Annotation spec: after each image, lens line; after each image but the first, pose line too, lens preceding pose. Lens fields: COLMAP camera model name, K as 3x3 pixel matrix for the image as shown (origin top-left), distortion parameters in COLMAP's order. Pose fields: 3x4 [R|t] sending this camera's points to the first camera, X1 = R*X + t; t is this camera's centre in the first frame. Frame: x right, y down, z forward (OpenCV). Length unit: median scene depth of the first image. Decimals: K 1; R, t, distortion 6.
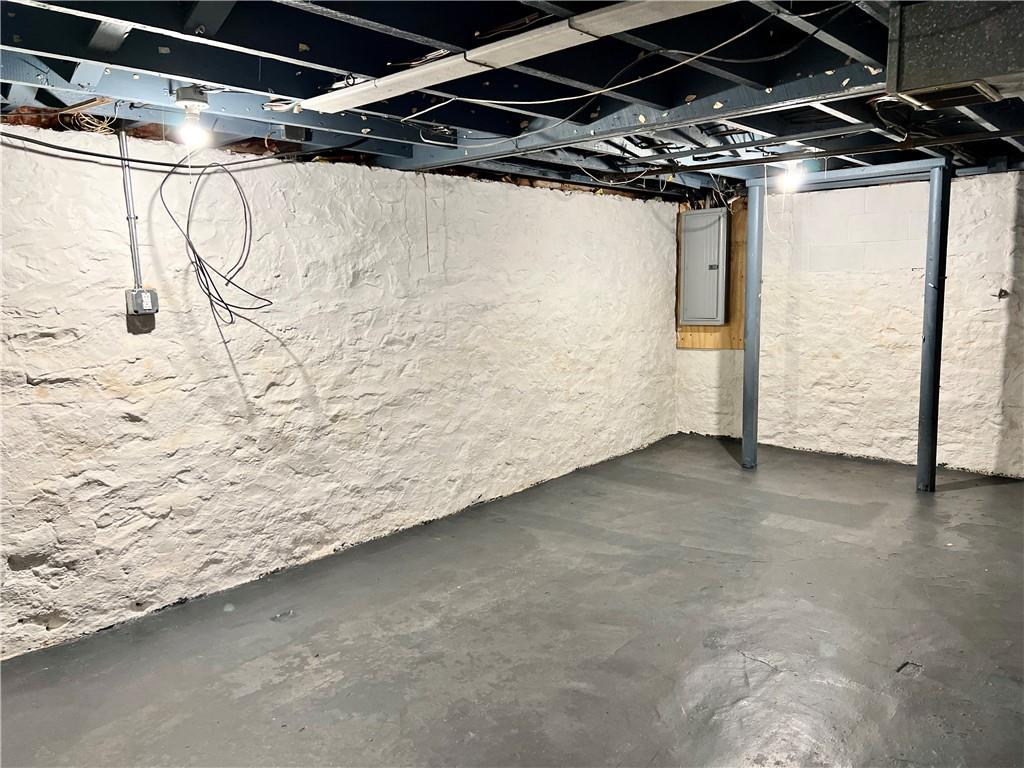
lens RADIAL K [[768.8, 0, 511.5], [0, 768.8, 385.5], [0, 0, 1]] dist [-0.000113, -0.000326]
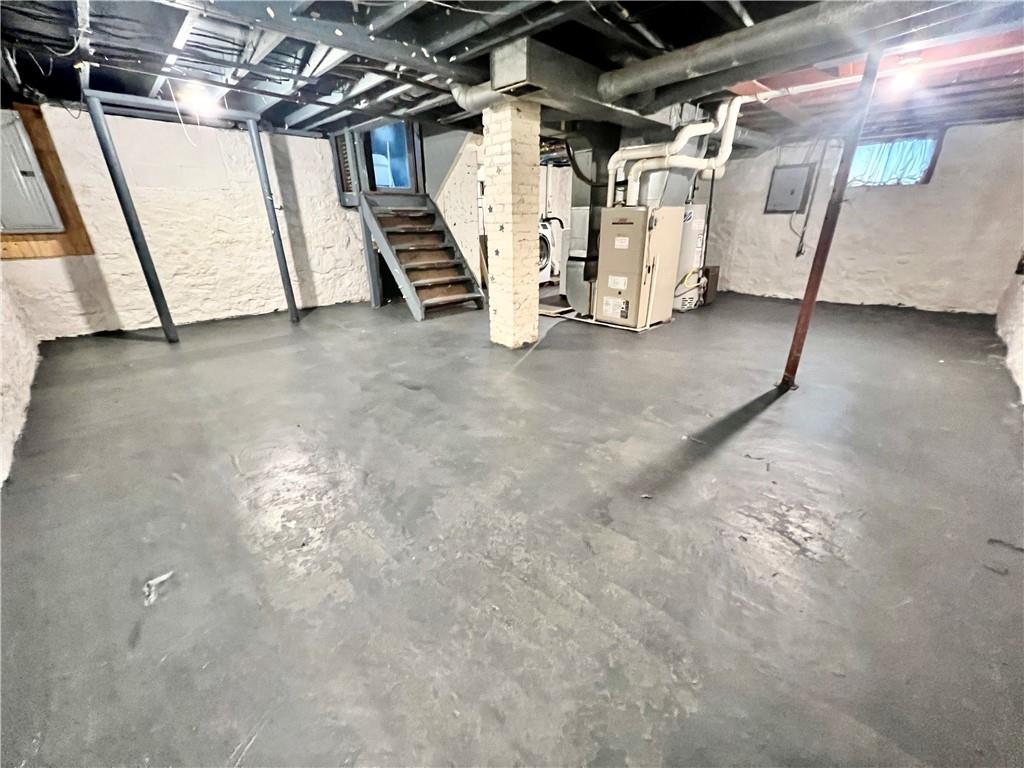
lens RADIAL K [[410.1, 0, 511.5], [0, 410.1, 386.0], [0, 0, 1]] dist [0.000404, 0.000070]
pose [[0.067990, -0.355385, 0.932244, -0.333227], [0.133138, 0.929281, 0.344545, 0.010451], [-0.988763, 0.100691, 0.110497, 0.338282]]
